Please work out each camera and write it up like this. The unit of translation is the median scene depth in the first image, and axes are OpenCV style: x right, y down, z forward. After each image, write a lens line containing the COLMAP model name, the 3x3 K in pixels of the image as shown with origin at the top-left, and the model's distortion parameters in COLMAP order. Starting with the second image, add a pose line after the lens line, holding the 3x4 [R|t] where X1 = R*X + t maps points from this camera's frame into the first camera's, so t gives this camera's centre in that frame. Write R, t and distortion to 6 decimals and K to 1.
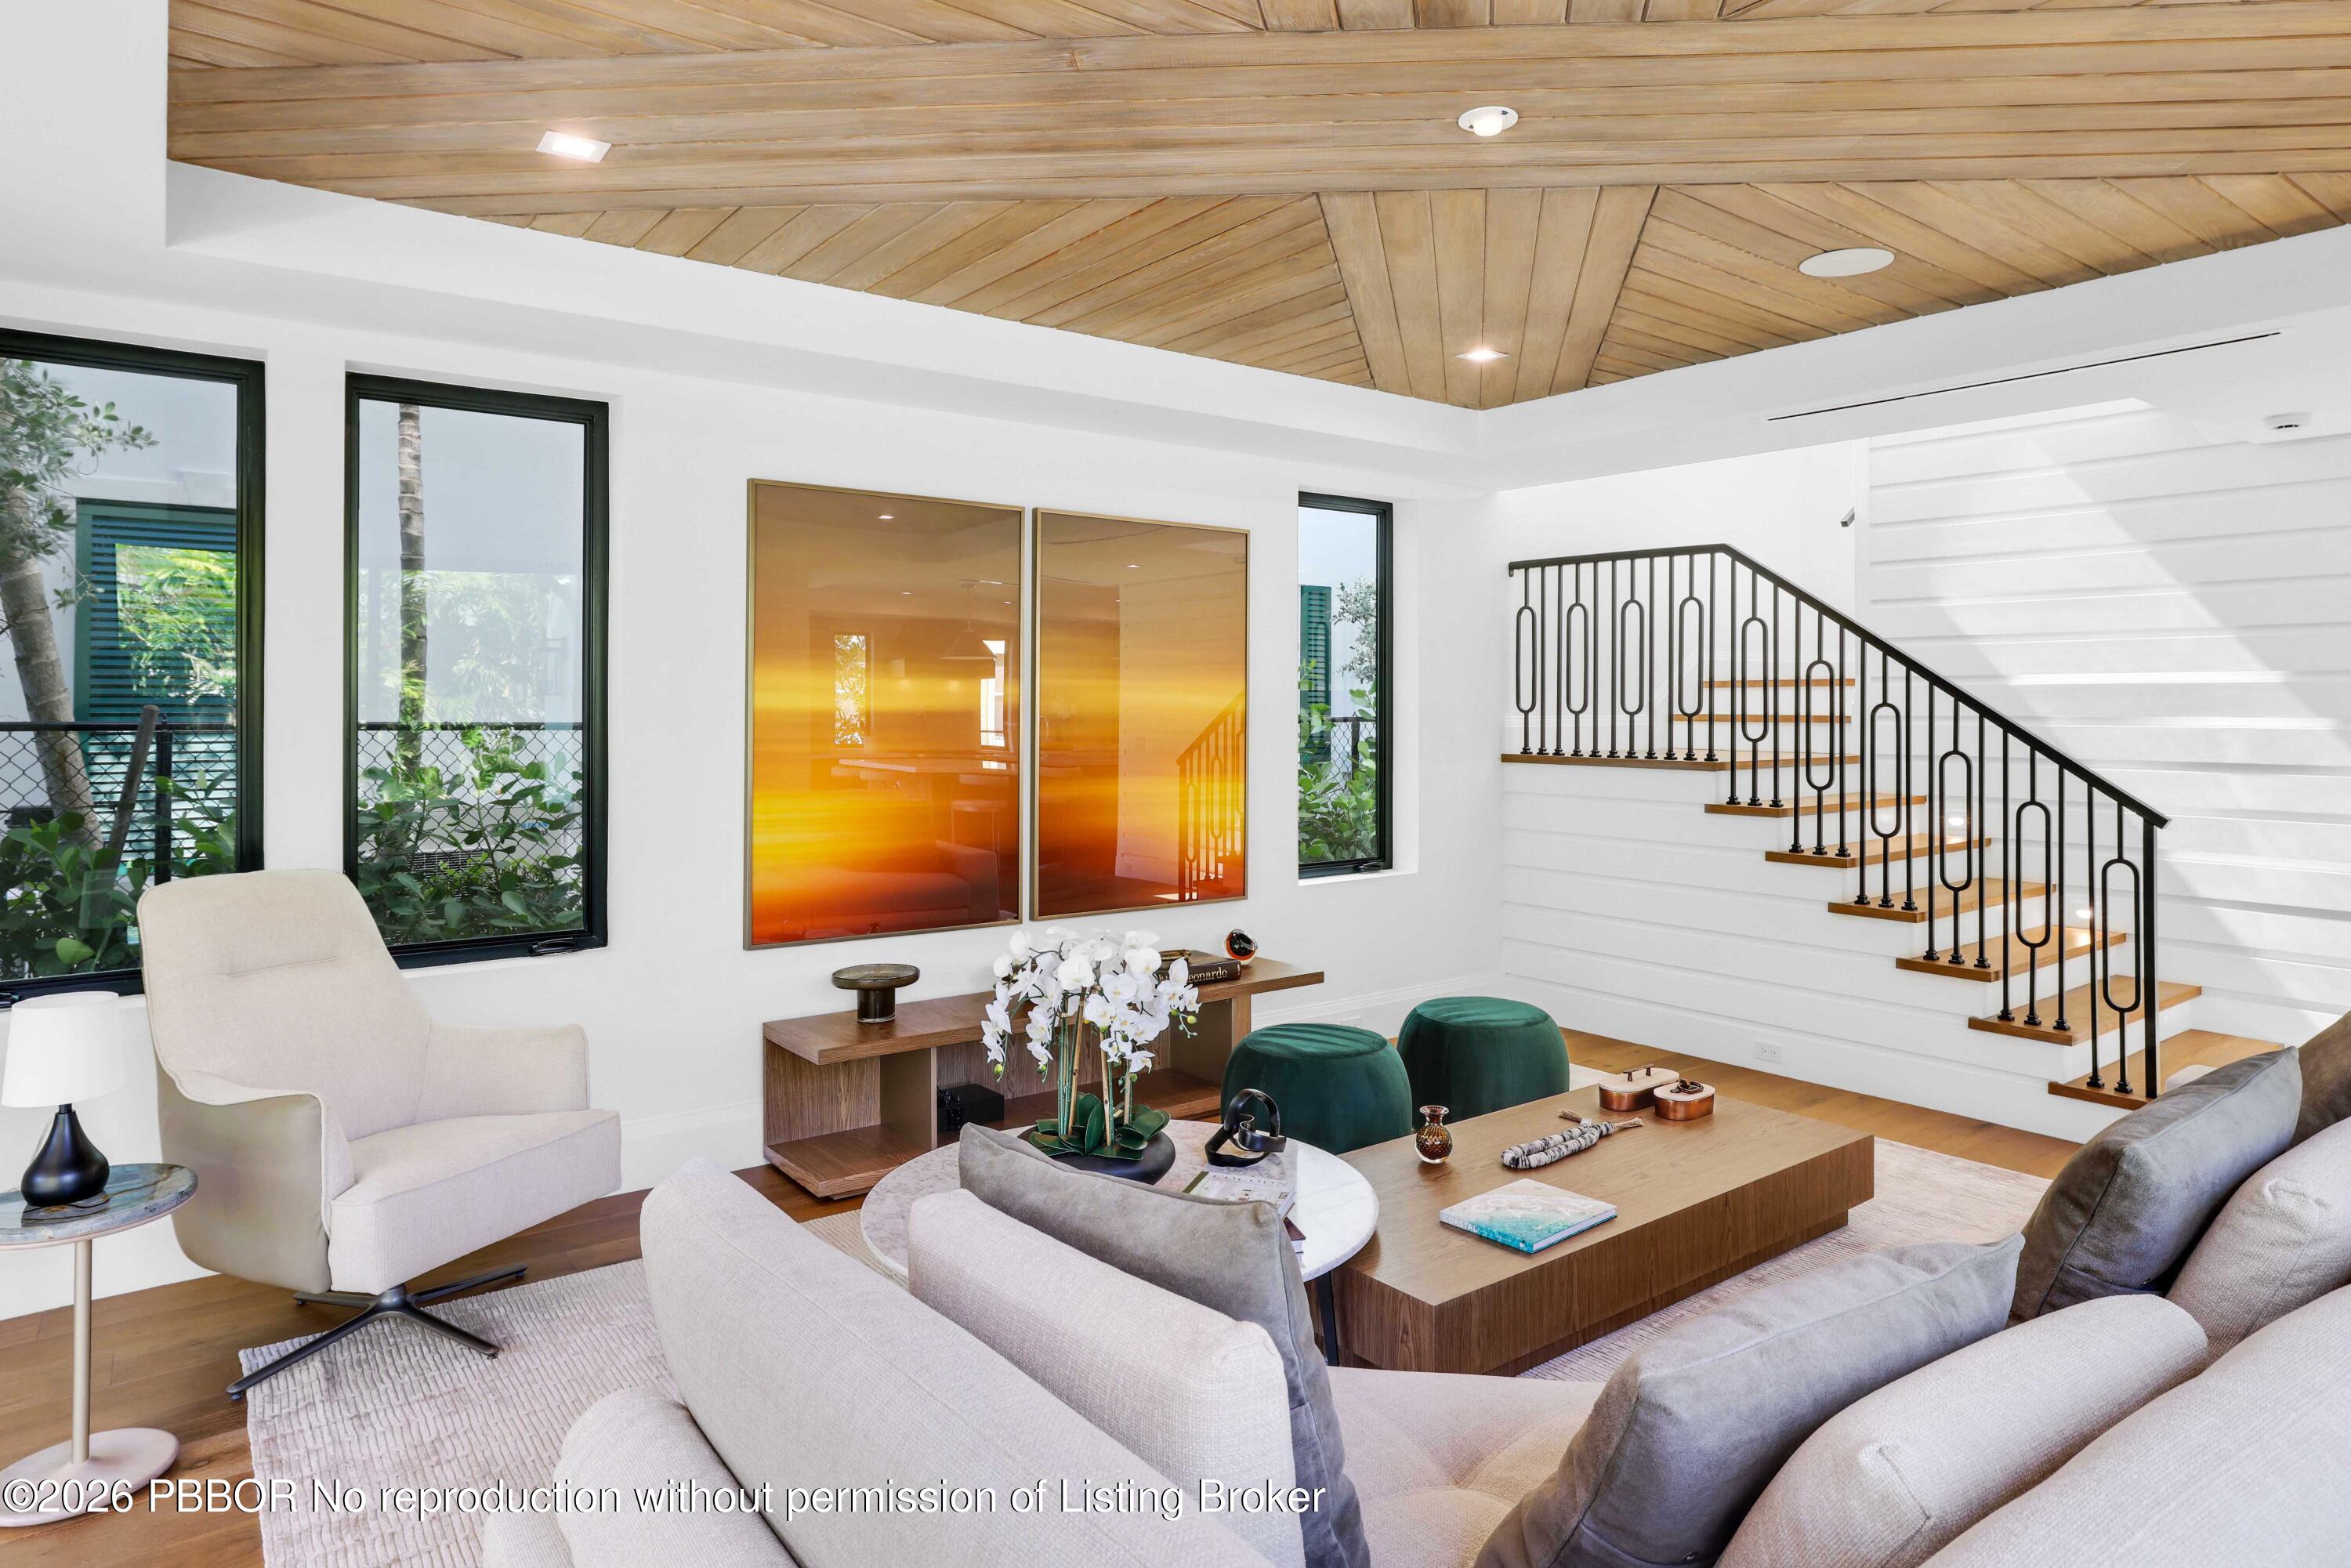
lens RADIAL K [[1368.2, 0, 1211.4], [0, 1368.2, 697.5], [0, 0, 1]] dist [-0.008062, -0.000491]
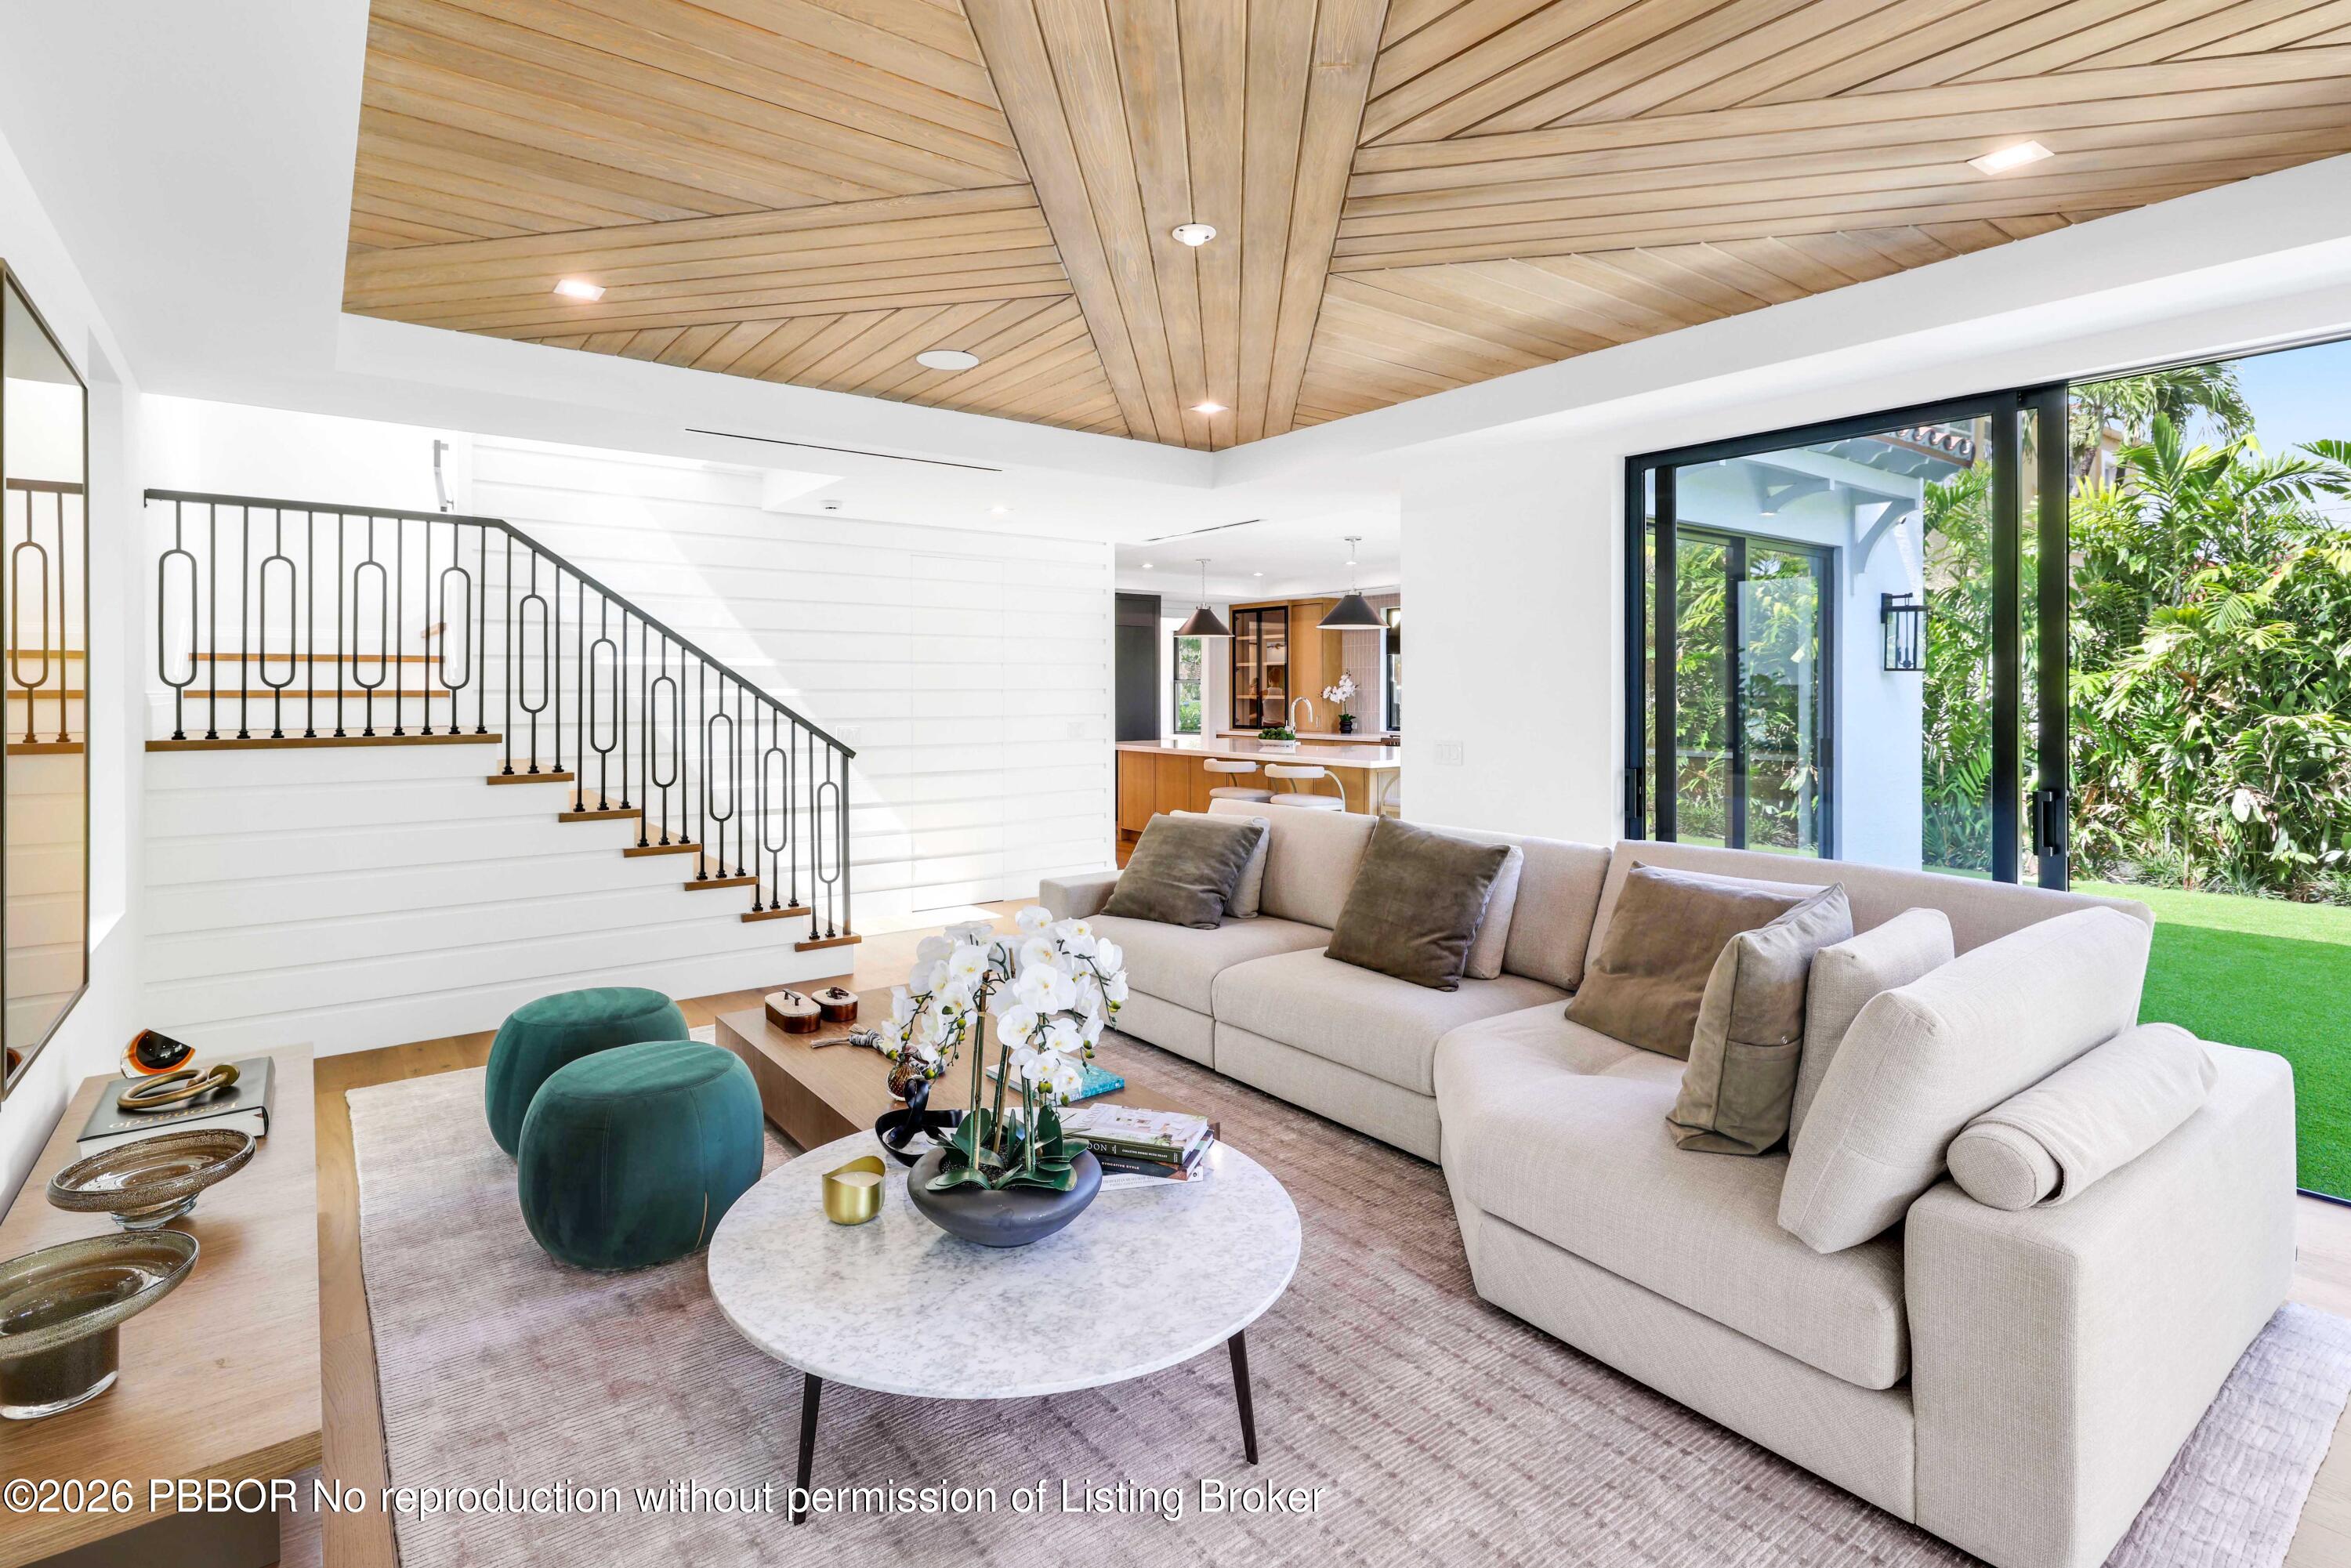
lens RADIAL K [[1139.0, 0, 1119.4], [0, 1139.0, 688.2], [0, 0, 1]] dist [0.001186, 0.000012]
pose [[0.036613, 0.000364, 0.999329, -0.478191], [-0.002897, 0.999996, -0.000258, 0.012710], [-0.999325, -0.002886, 0.036614, 0.535020]]
